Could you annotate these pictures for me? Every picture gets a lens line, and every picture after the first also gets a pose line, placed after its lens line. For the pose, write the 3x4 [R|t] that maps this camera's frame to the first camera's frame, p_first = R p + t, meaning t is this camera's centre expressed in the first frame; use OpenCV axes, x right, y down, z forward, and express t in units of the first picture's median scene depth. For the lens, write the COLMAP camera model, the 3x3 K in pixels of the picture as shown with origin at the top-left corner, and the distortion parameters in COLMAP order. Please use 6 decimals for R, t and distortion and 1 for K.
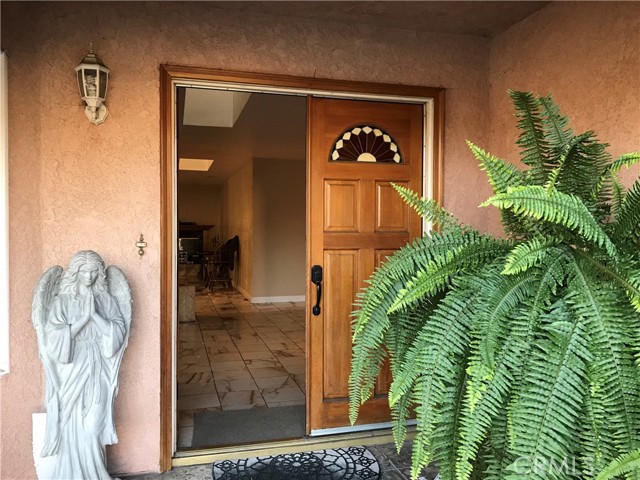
lens RADIAL K [[550.3, 0, 315.8], [0, 550.3, 232.8], [0, 0, 1]] dist [0.016832, -0.005029]
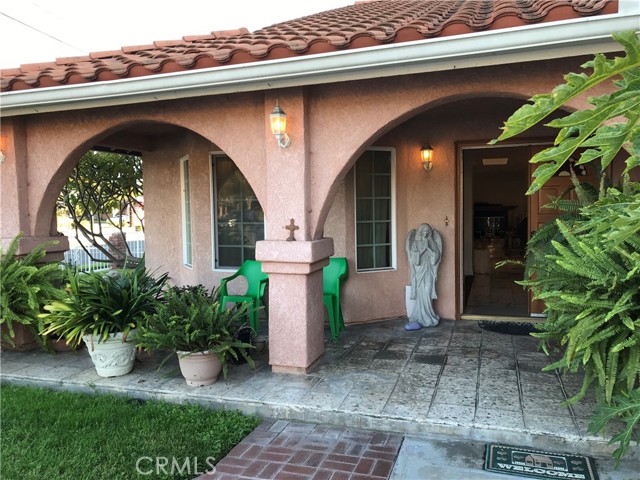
lens RADIAL K [[550.3, 0, 316.7], [0, 550.3, 236.0], [0, 0, 1]] dist [0.016832, -0.005029]
pose [[0.842621, 0.008971, -0.538432, 0.528521], [0.014778, 0.999099, 0.039774, -0.017250], [0.538304, -0.041472, 0.841730, -1.397408]]
